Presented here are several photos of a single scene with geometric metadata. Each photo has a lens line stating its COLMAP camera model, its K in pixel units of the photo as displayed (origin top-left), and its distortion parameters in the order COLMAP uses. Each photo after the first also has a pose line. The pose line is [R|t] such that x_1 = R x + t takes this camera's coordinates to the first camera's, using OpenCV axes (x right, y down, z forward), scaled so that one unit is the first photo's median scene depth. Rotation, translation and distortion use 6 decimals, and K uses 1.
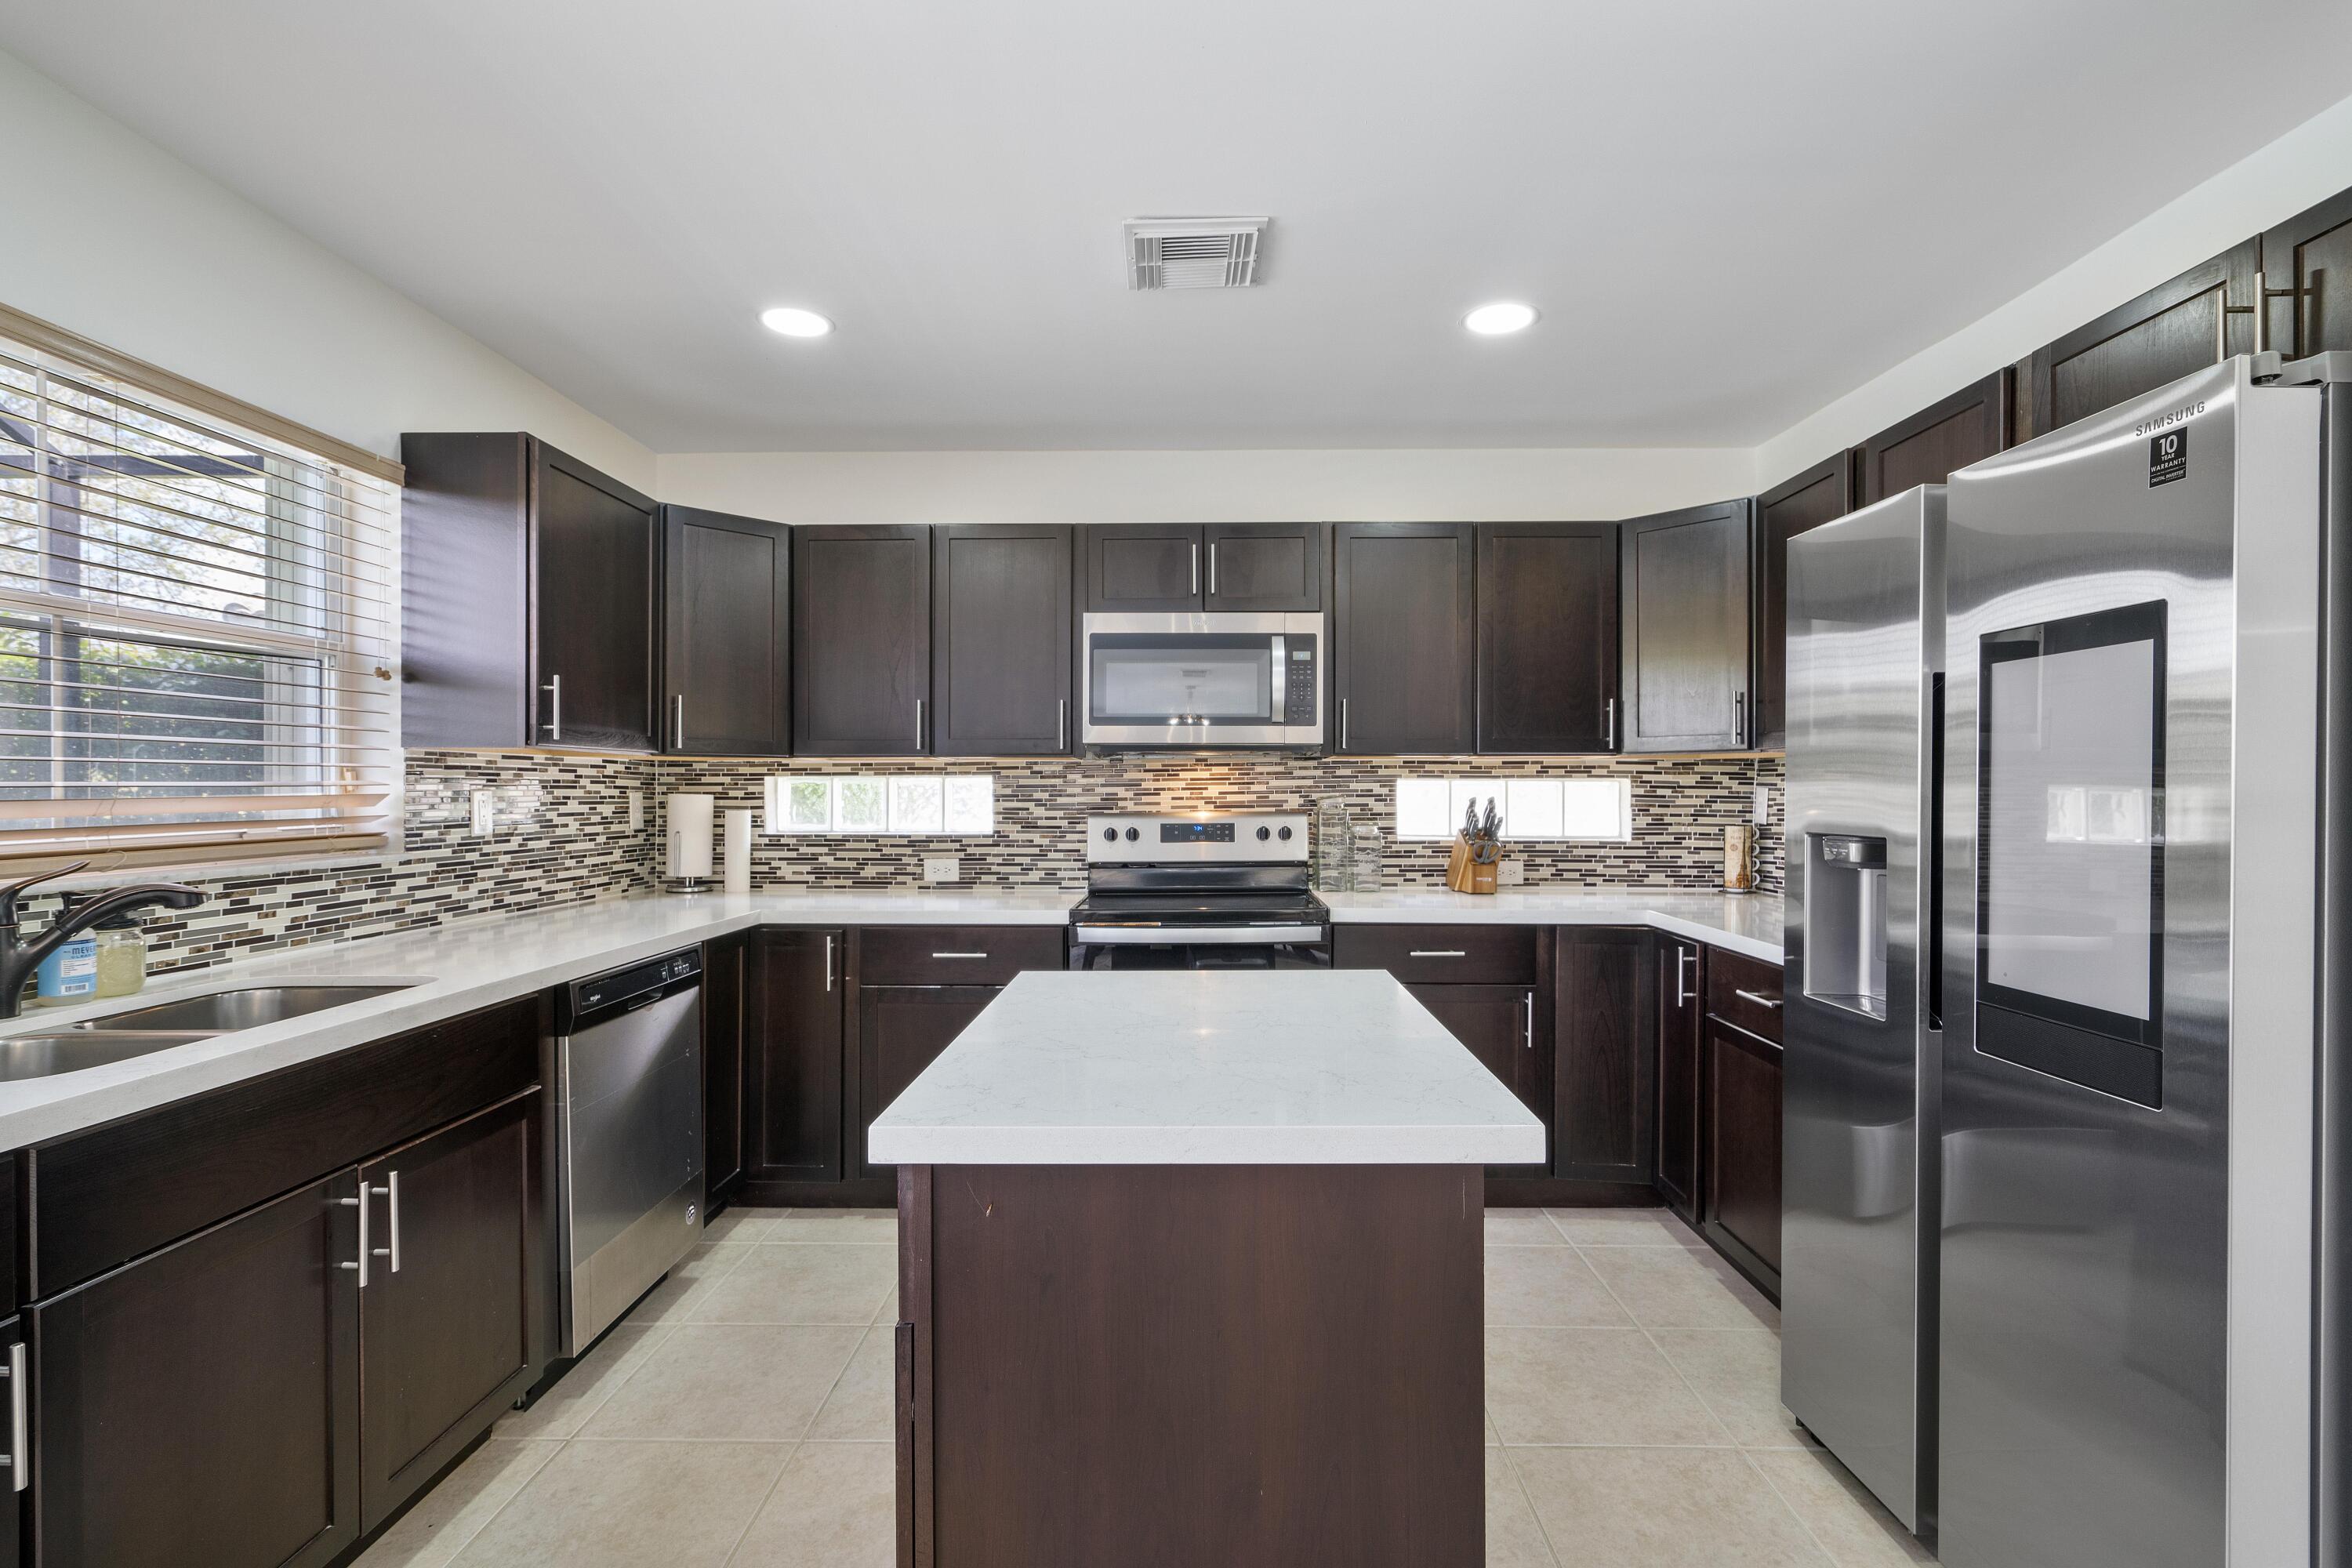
lens RADIAL K [[1072.6, 0, 1184.0], [0, 1072.6, 789.3], [0, 0, 1]] dist [0.002964, 0.000721]
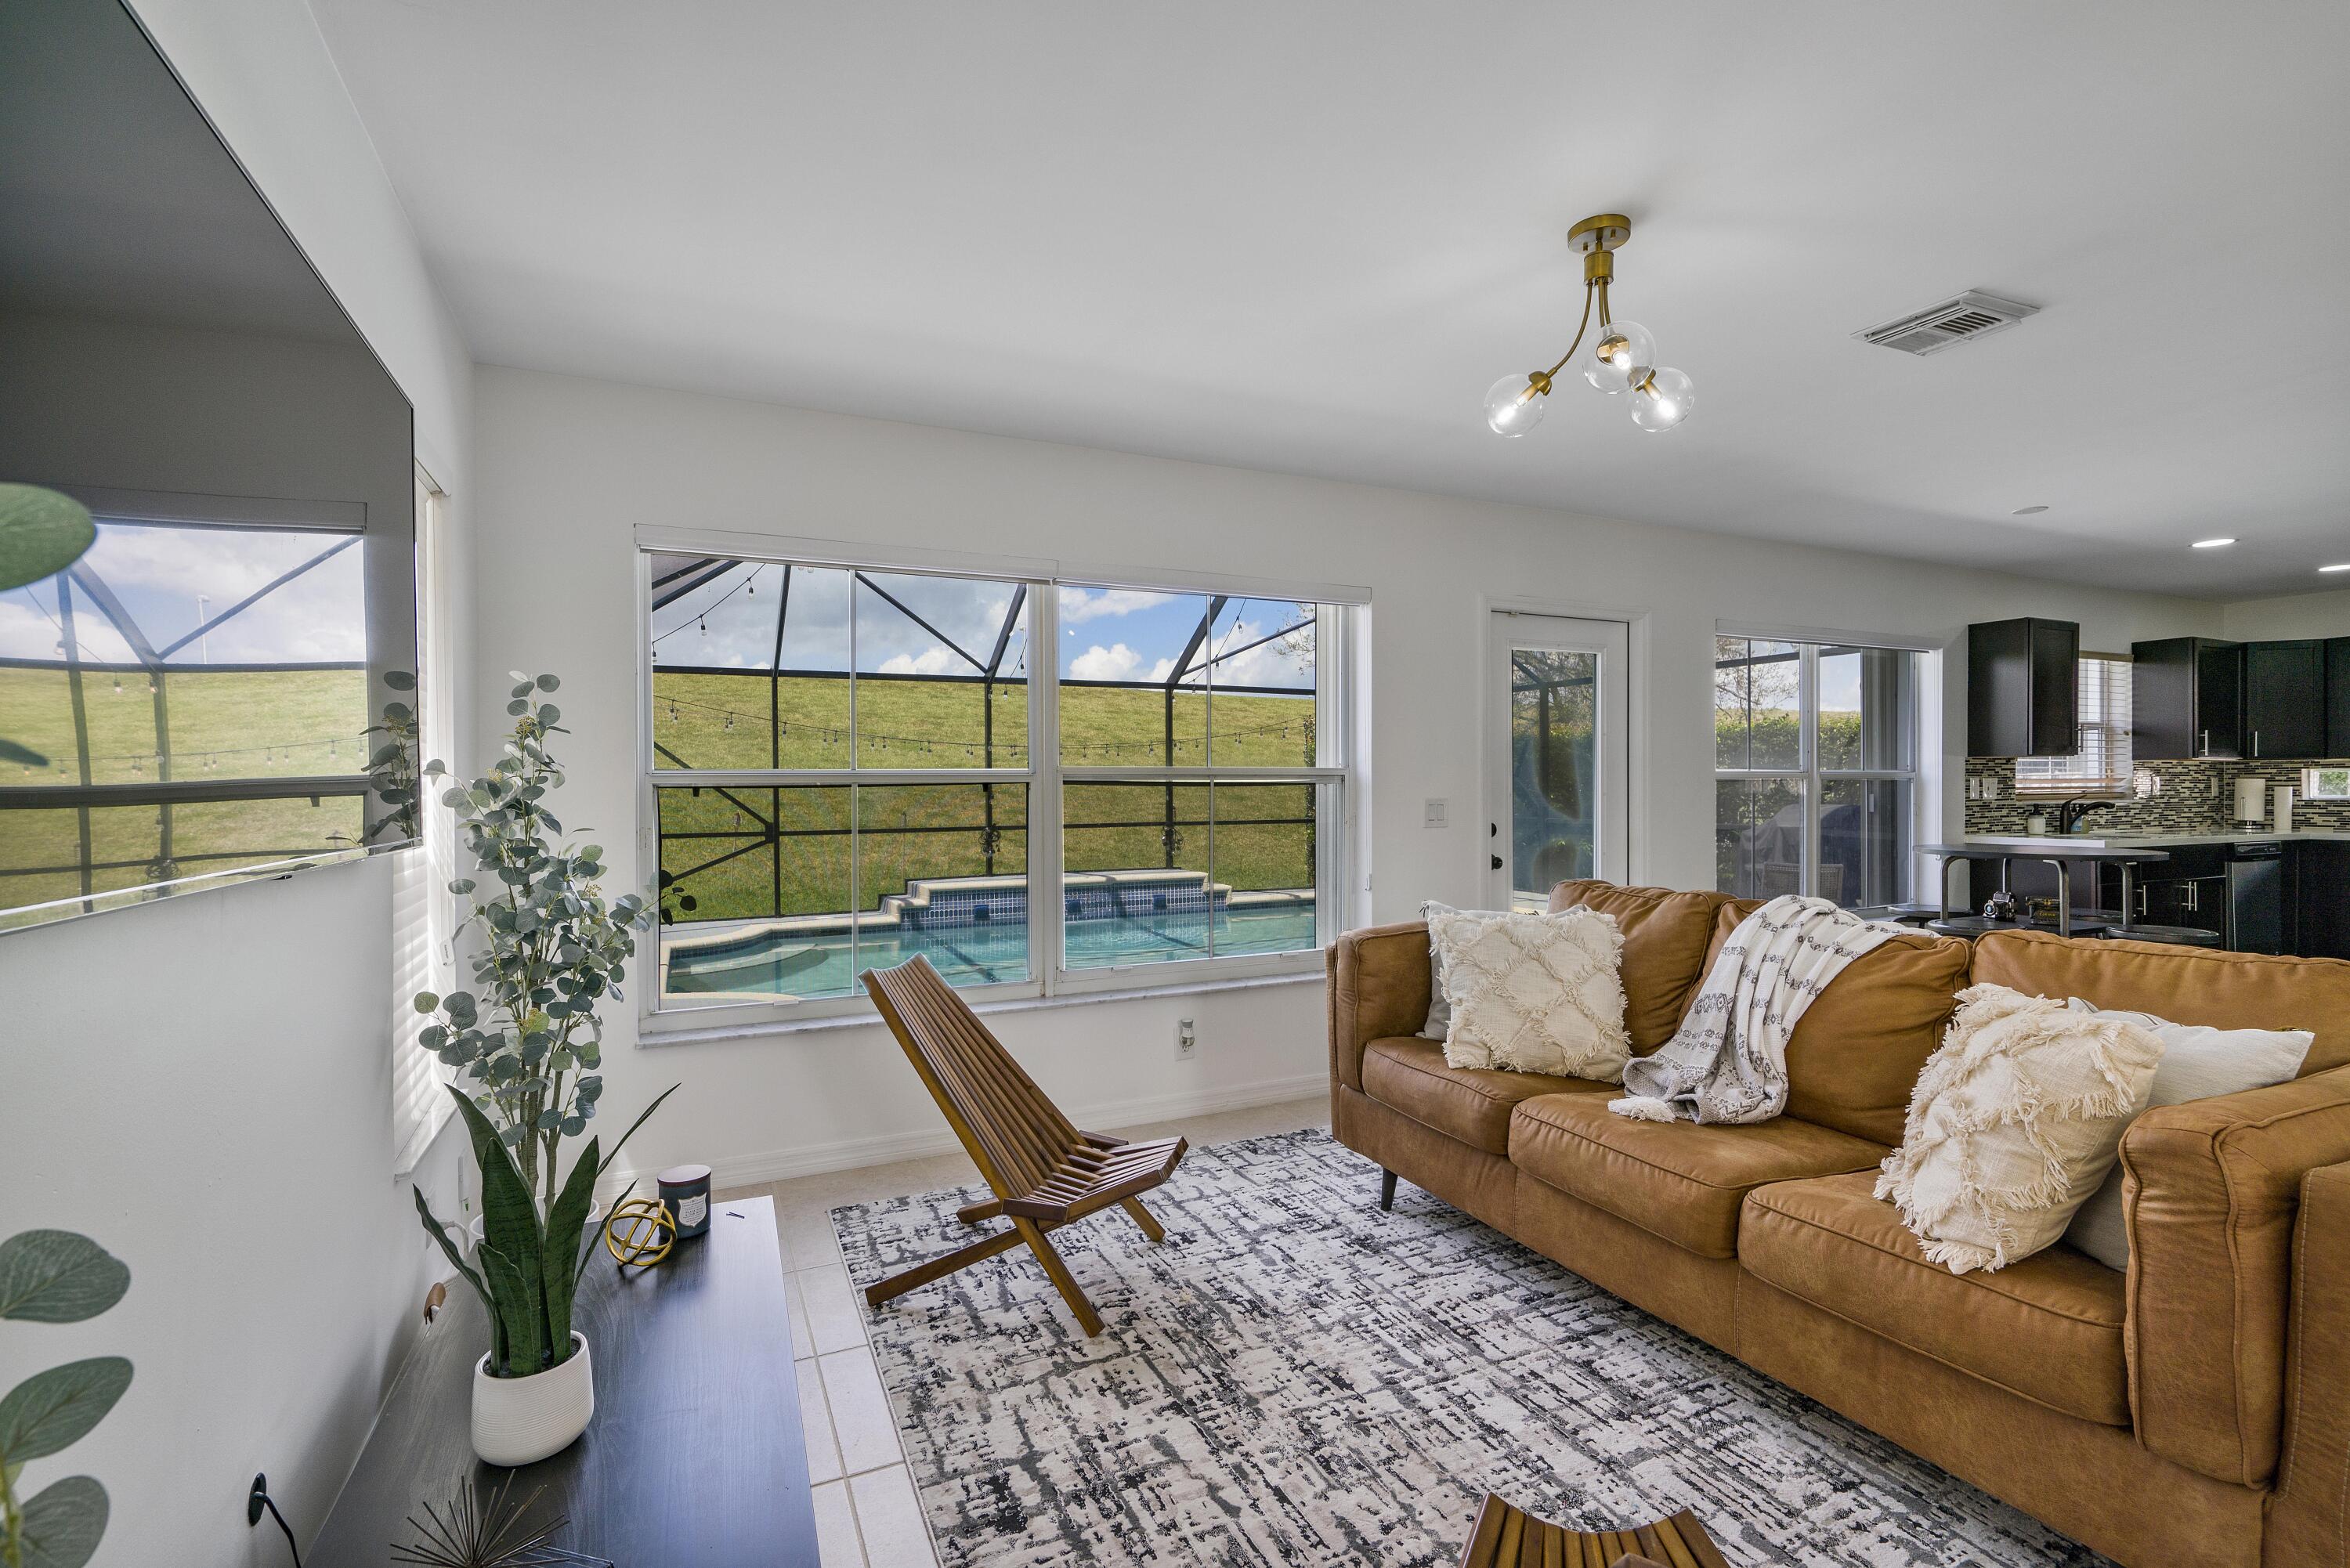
lens RADIAL K [[1071.6, 0, 1183.0], [0, 1071.6, 789.3], [0, 0, 1]] dist [0.002964, 0.000721]
pose [[0.439559, -0.000859, -0.898213, 0.446674], [0.002840, 0.999996, 0.000433, 0.017520], [0.898209, -0.002741, 0.439559, -1.609885]]
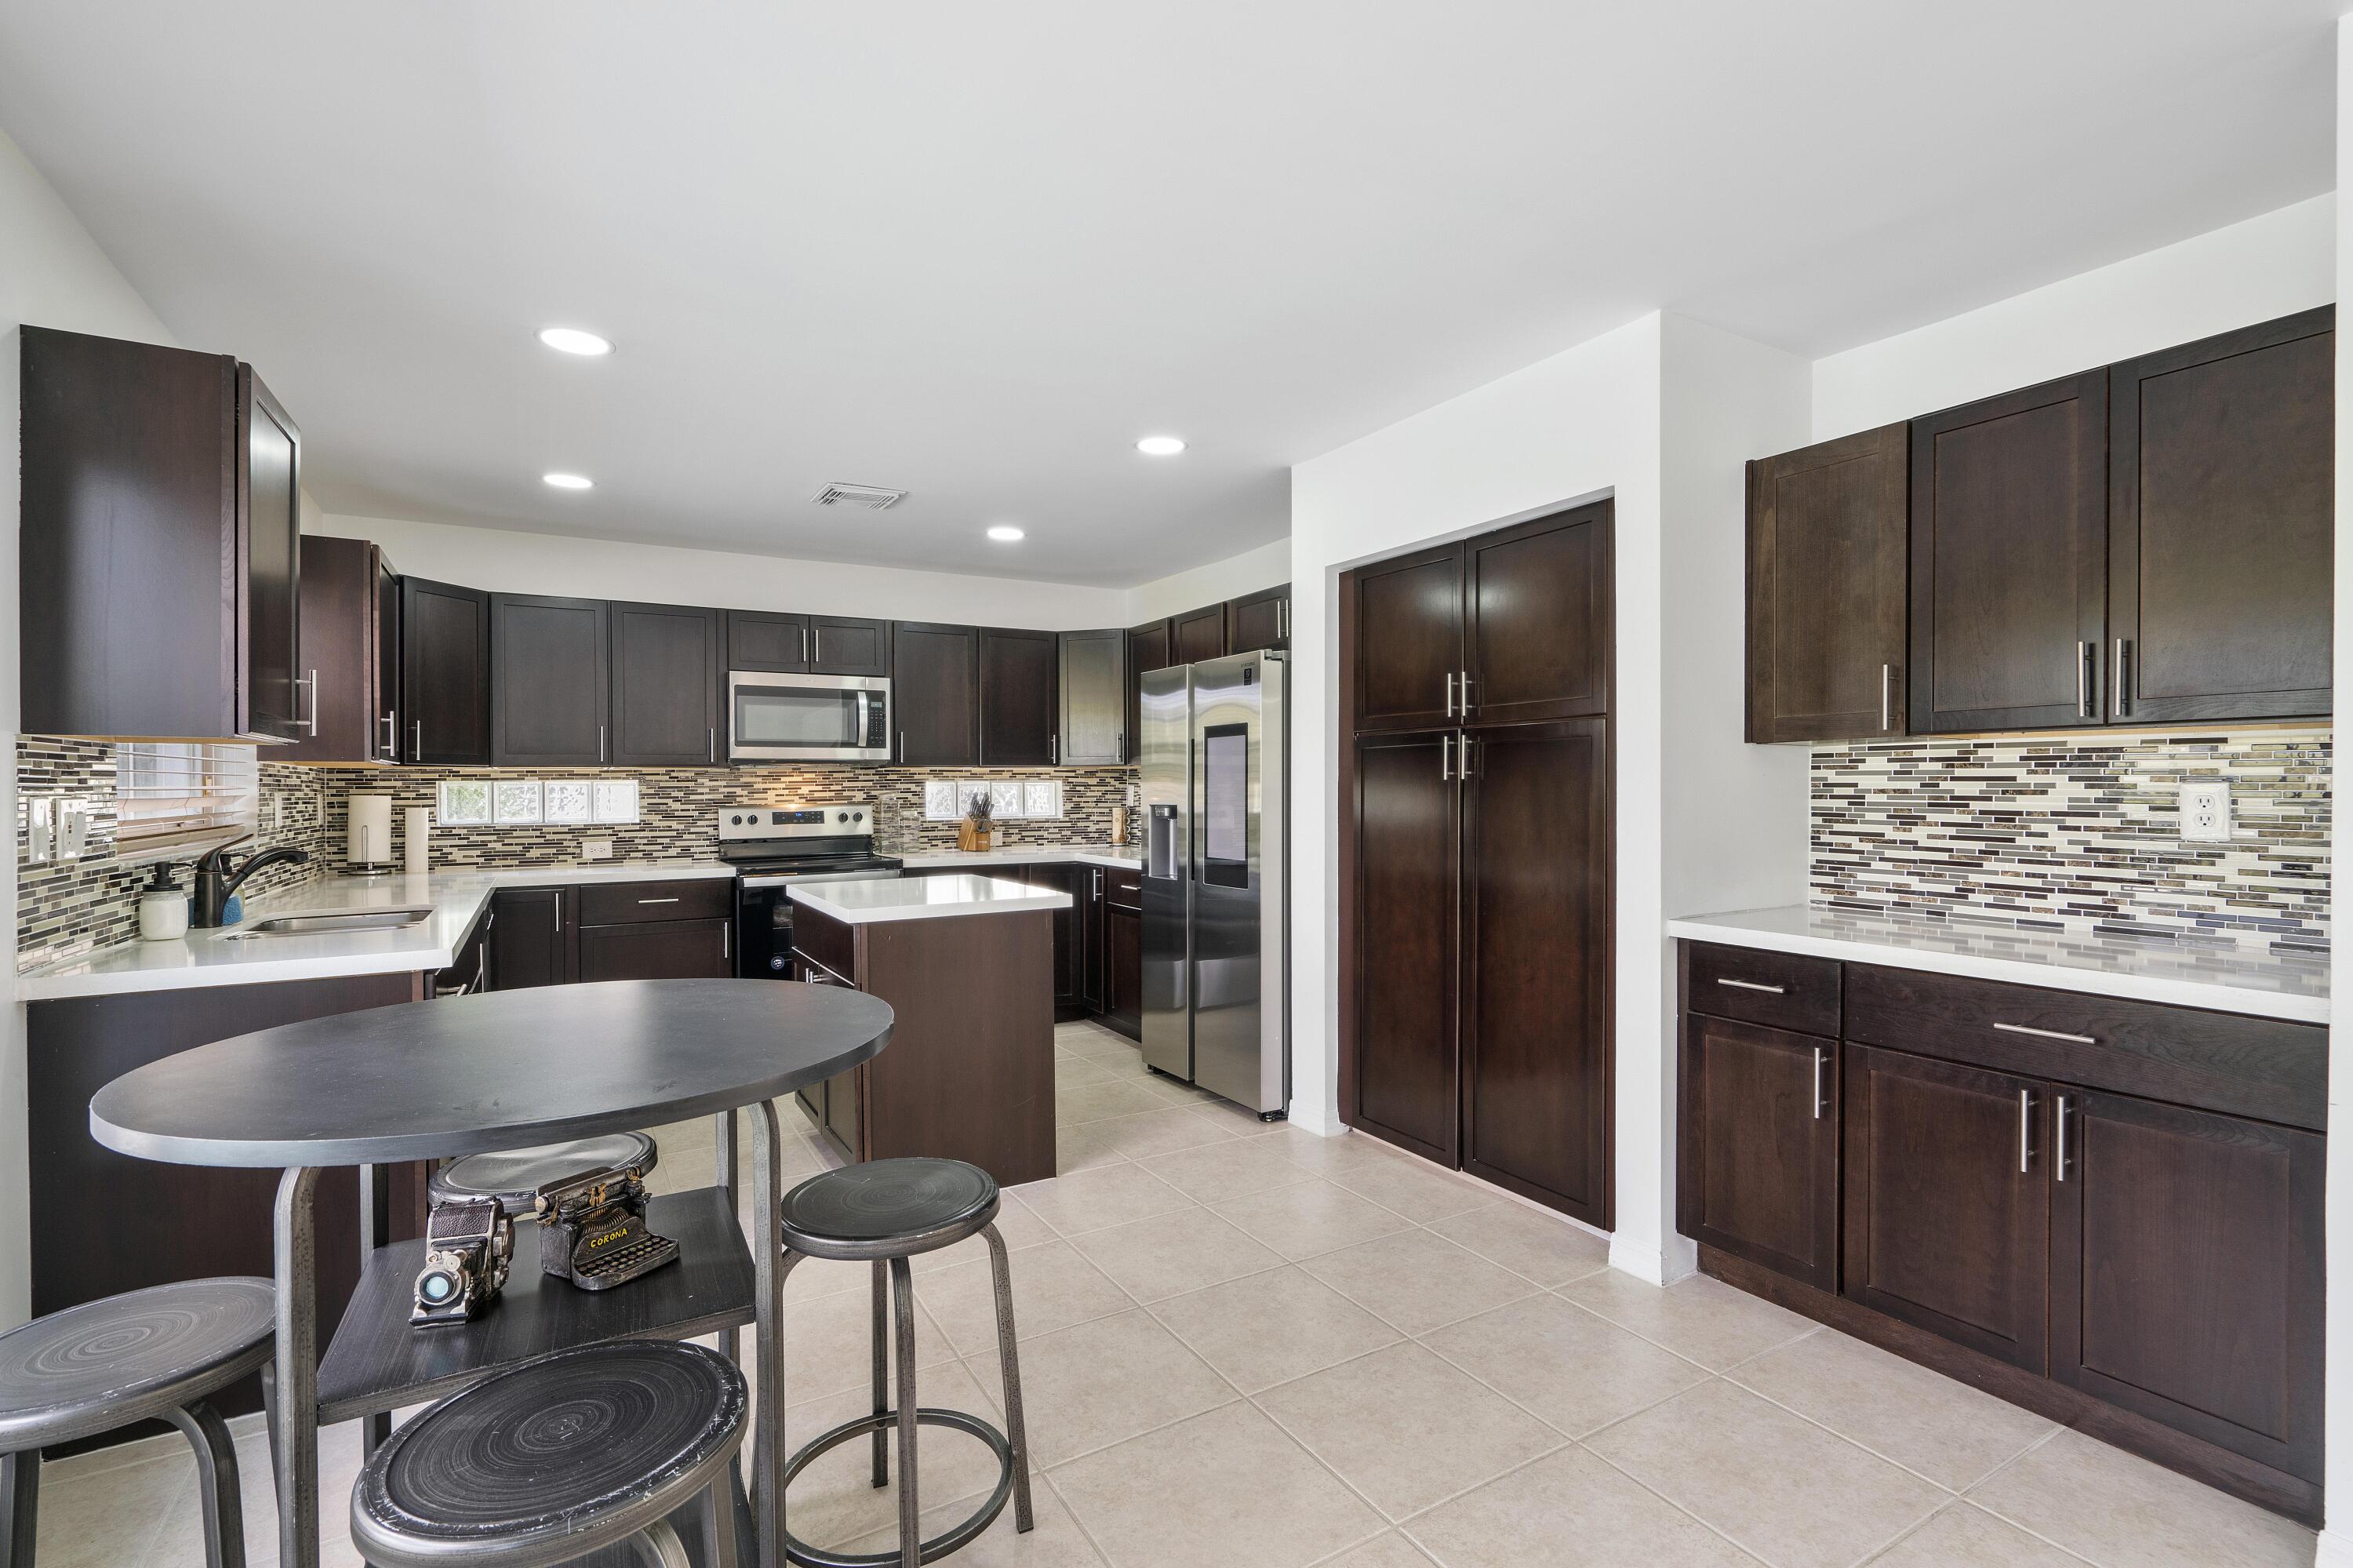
lens RADIAL K [[1073.1, 0, 1184.6], [0, 1073.1, 789.3], [0, 0, 1]] dist [0.002964, 0.000721]
pose [[0.854575, -0.007490, 0.519274, -0.301045], [0.007639, 0.999969, 0.001853, 0.002086], [-0.519272, 0.002383, 0.854606, -0.550762]]
